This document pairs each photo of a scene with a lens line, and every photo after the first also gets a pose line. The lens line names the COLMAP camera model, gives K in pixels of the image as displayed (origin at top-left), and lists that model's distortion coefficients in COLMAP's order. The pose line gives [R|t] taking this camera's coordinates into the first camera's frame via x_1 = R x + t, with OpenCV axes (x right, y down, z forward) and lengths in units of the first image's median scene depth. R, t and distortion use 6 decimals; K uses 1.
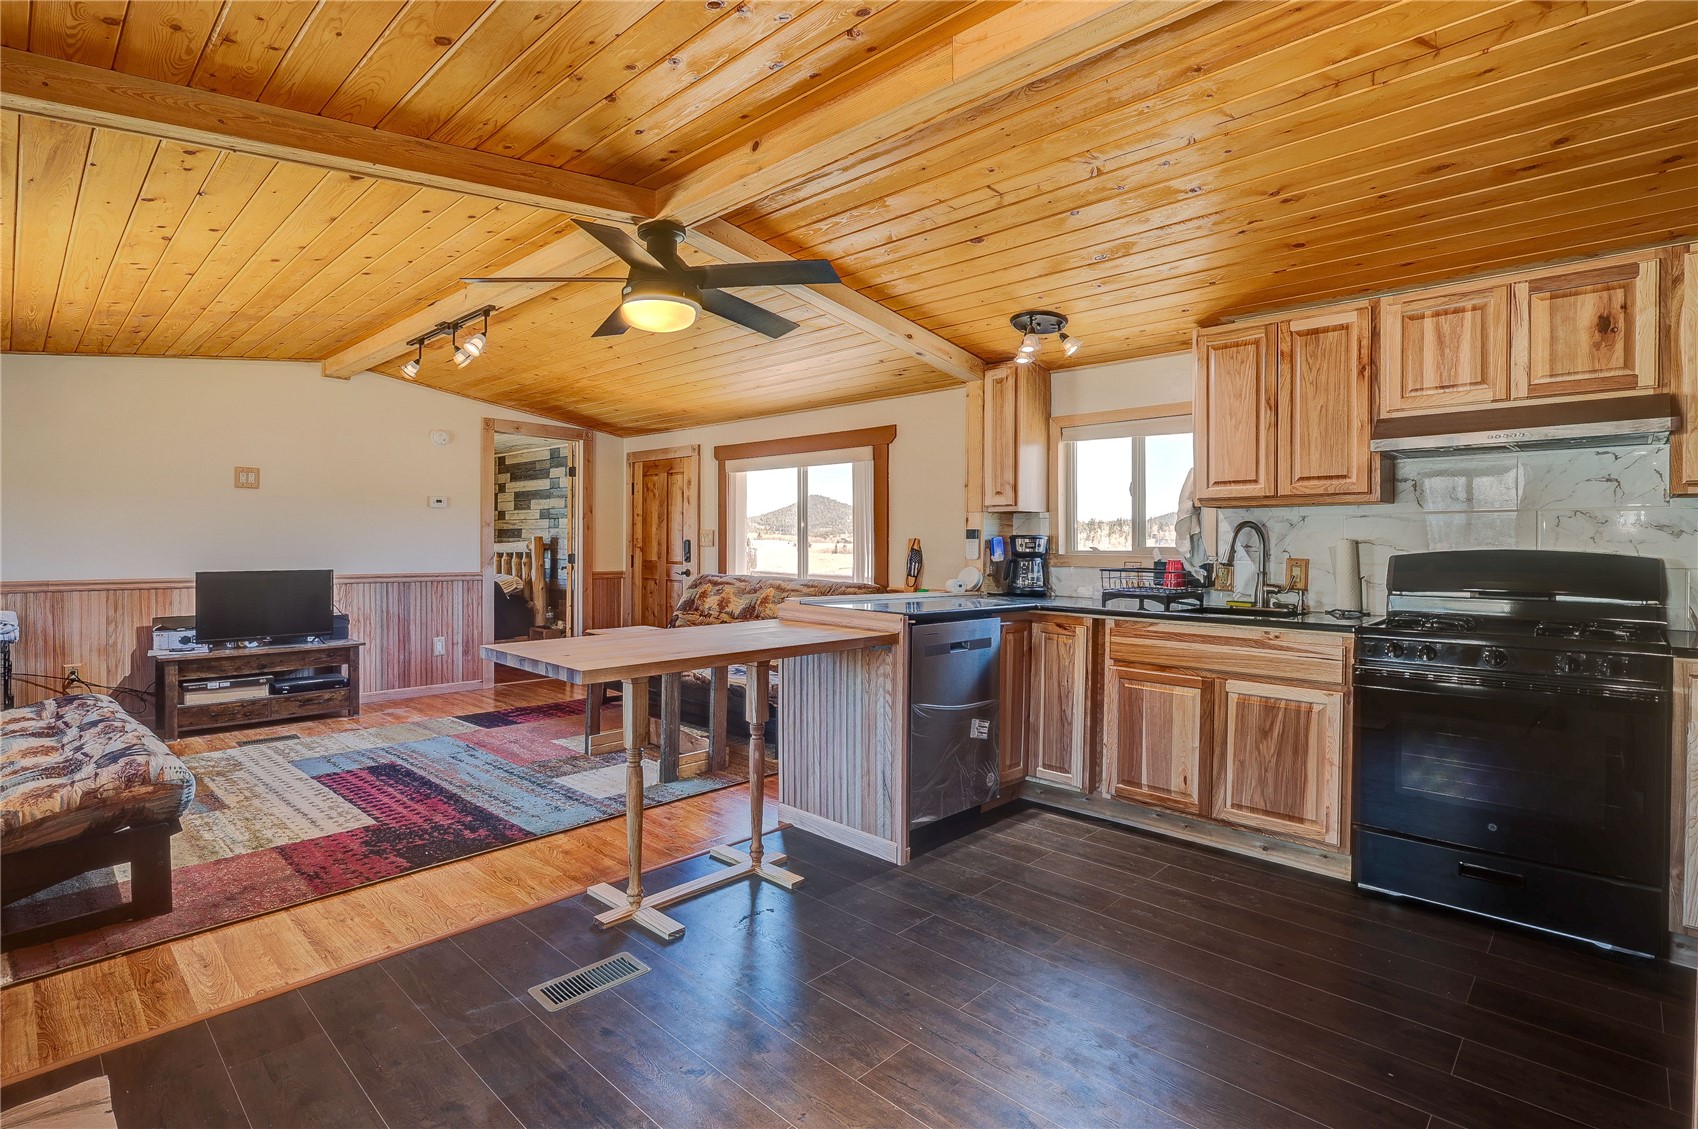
lens RADIAL K [[790.6, 0, 839.7], [0, 790.6, 557.6], [0, 0, 1]] dist [-0.012526, -0.000466]
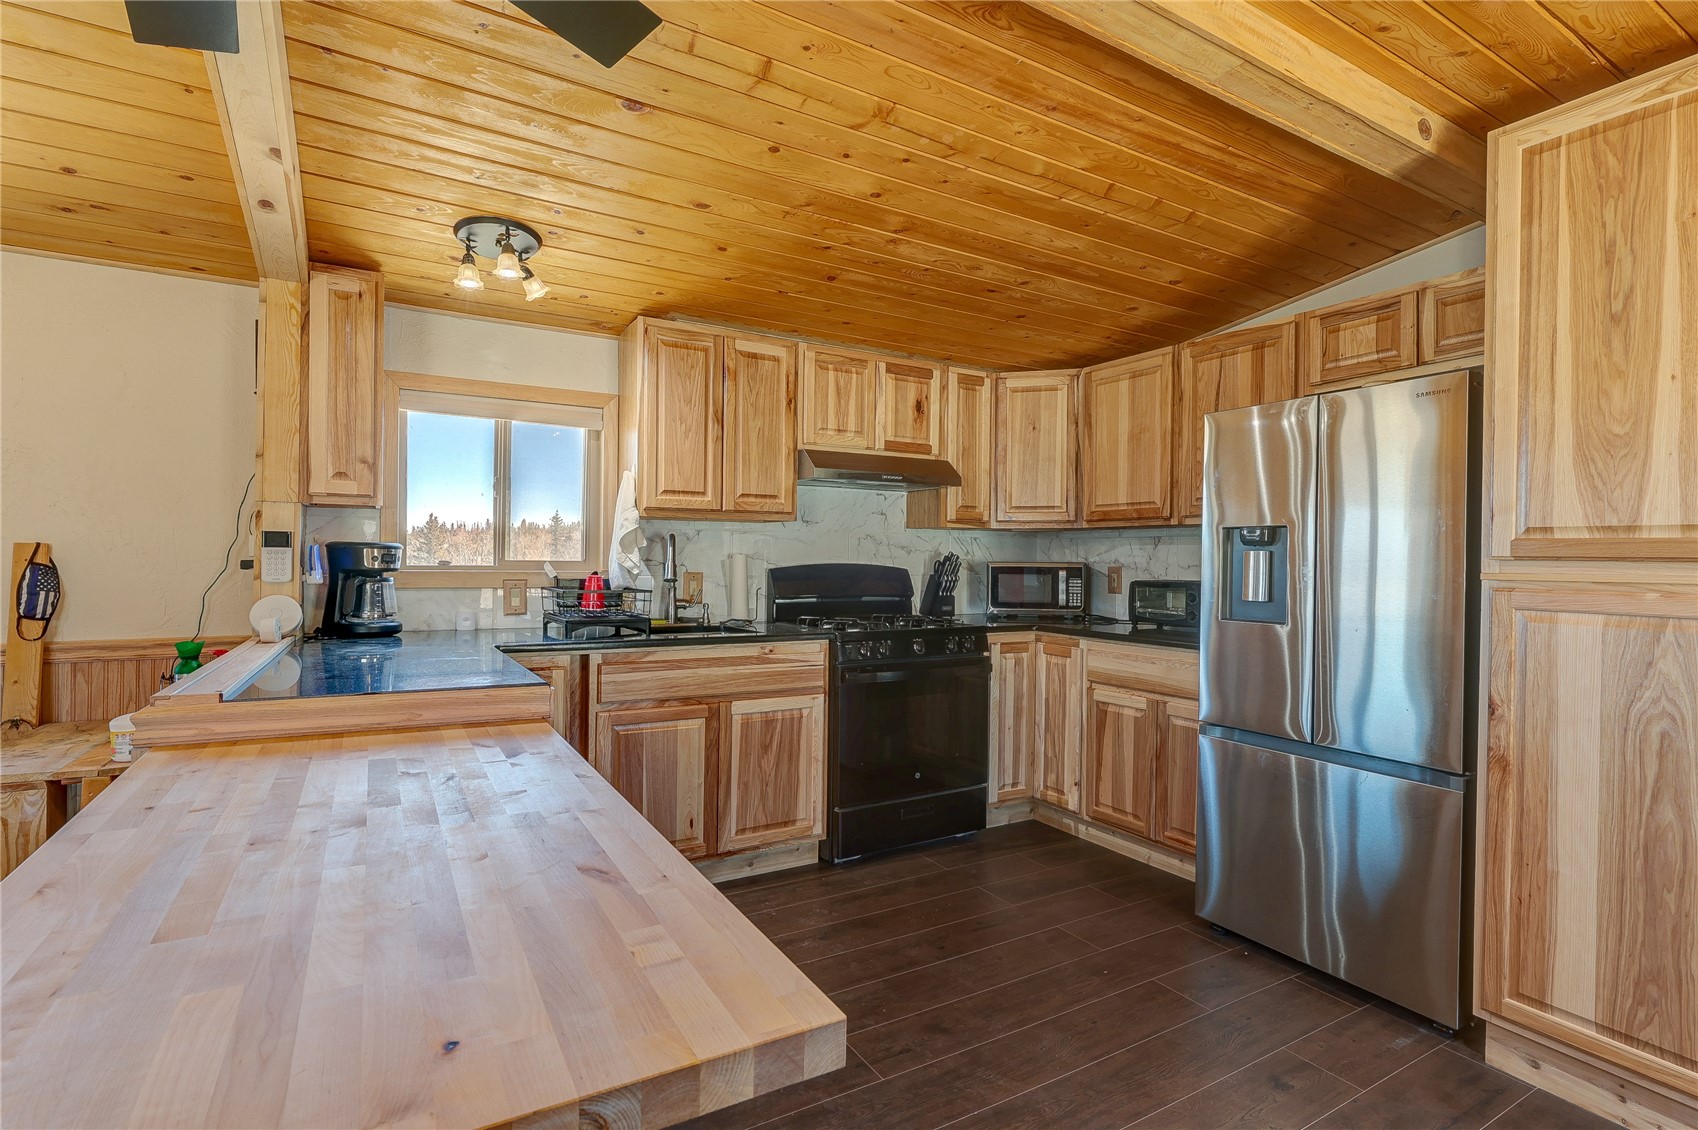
lens RADIAL K [[787.0, 0, 855.7], [0, 787.0, 560.8], [0, 0, 1]] dist [-0.001905, -0.002322]
pose [[0.283803, -0.005886, 0.958864, -0.352195], [0.007790, 0.999962, 0.003833, -0.016713], [-0.958851, 0.006382, 0.283838, 0.553865]]
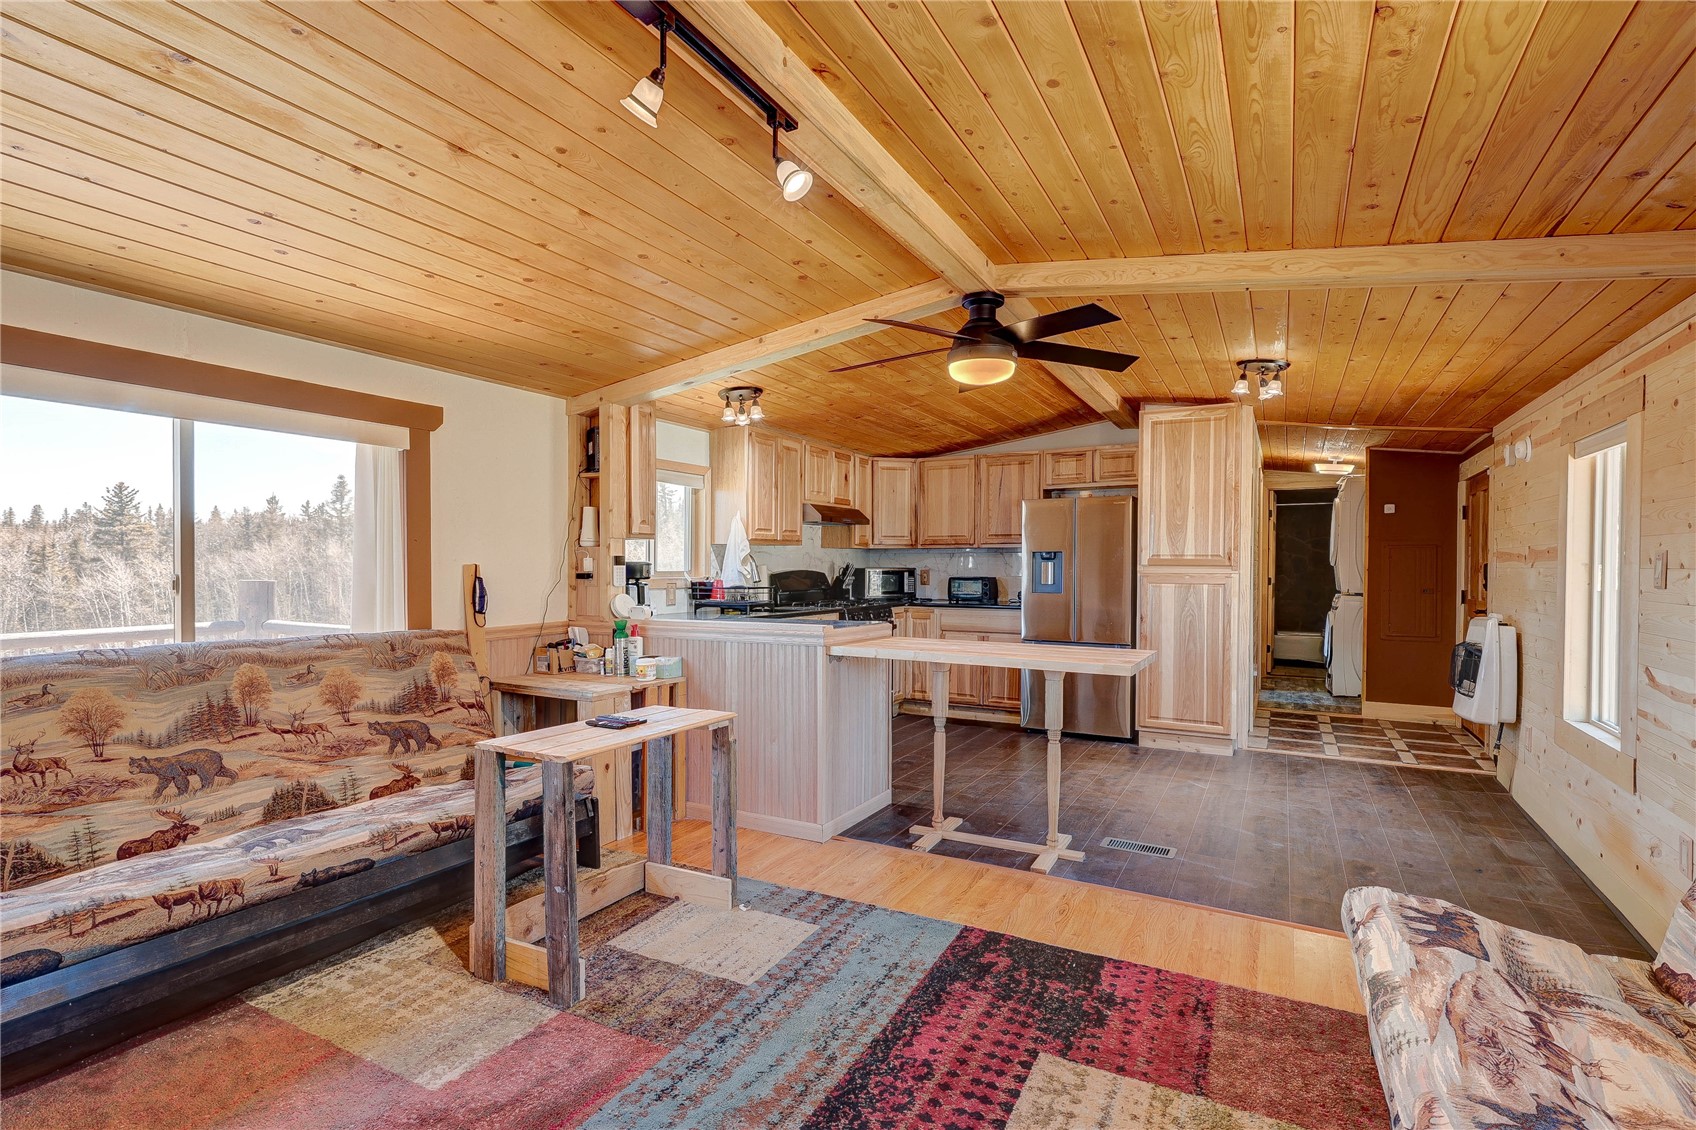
lens RADIAL K [[786.1, 0, 838.5], [0, 786.1, 582.0], [0, 0, 1]] dist [-0.001905, -0.002322]
pose [[-0.232656, -0.024271, 0.972256, -1.105642], [0.015981, 0.999458, 0.028774, -0.034925], [-0.972428, 0.022232, -0.232142, 1.262309]]
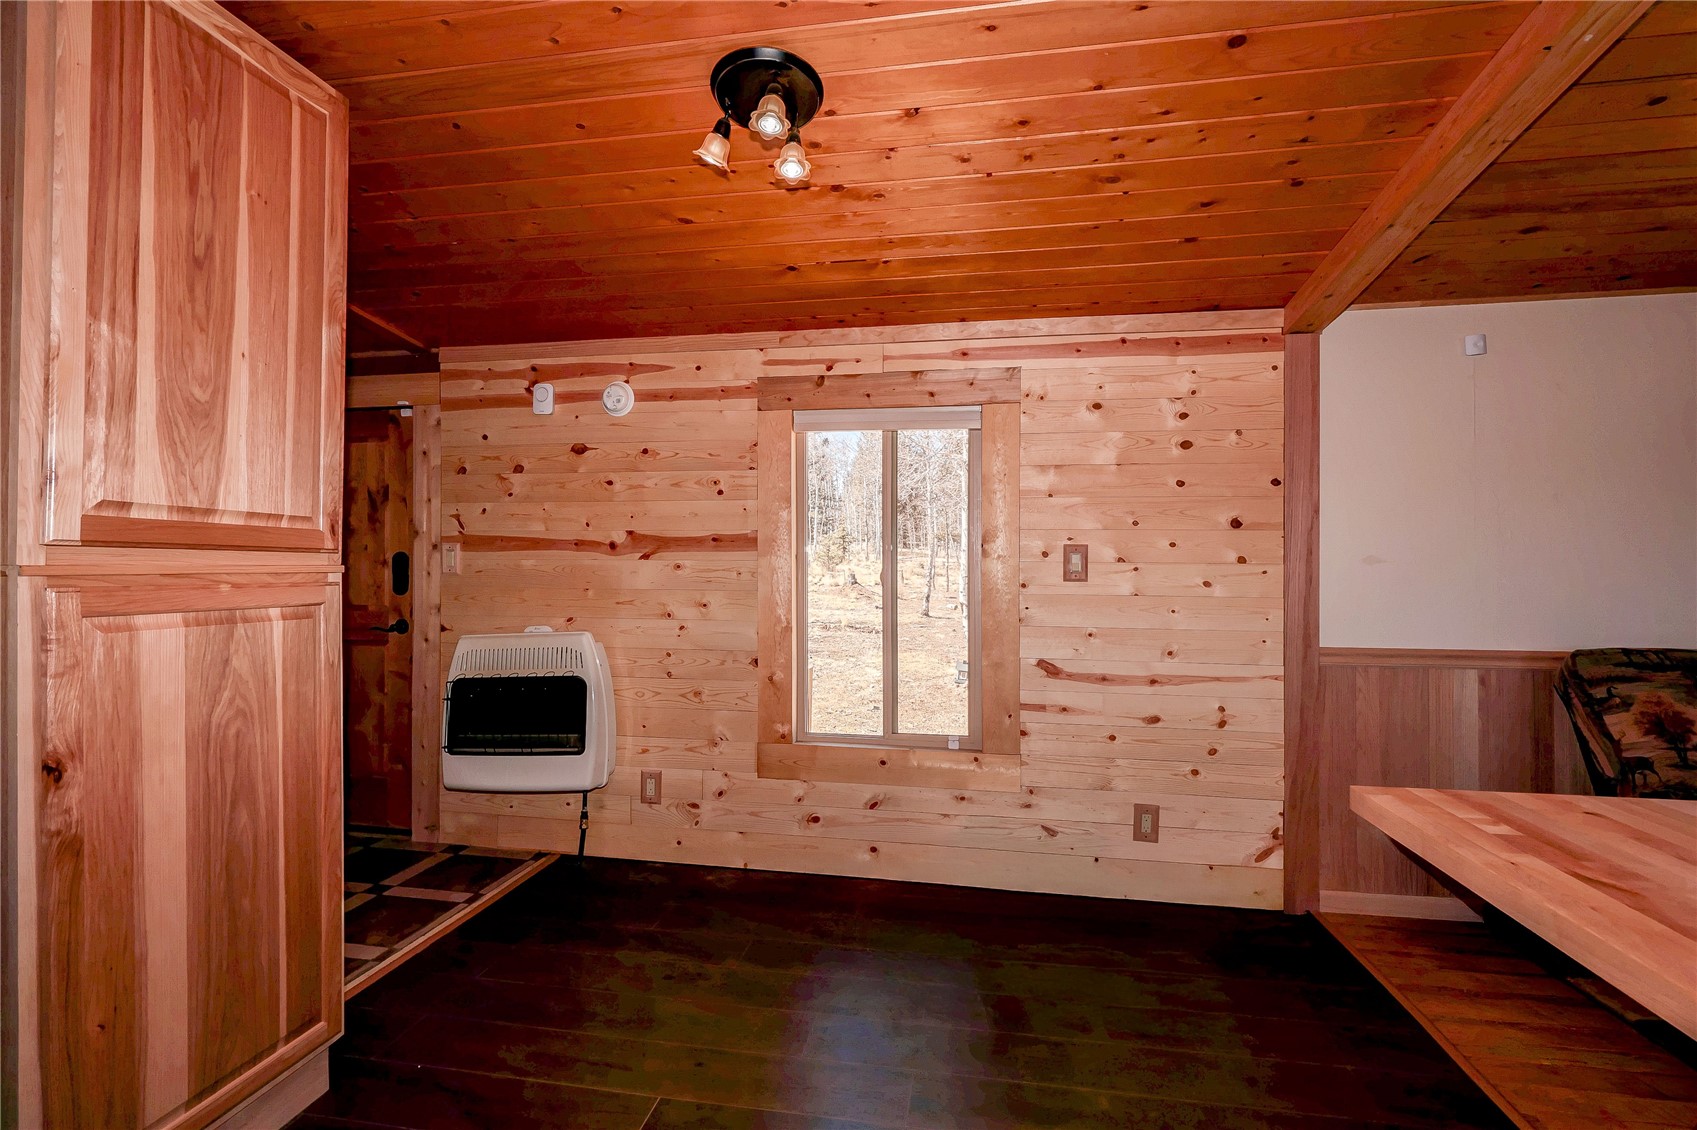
lens RADIAL K [[786.5, 0, 852.9], [0, 786.5, 566.8], [0, 0, 1]] dist [-0.001905, -0.002322]
pose [[-0.848451, -0.007411, -0.529222, 0.213540], [-0.018254, 0.999717, 0.015264, -0.013778], [0.528959, 0.022611, -0.848346, 0.793854]]
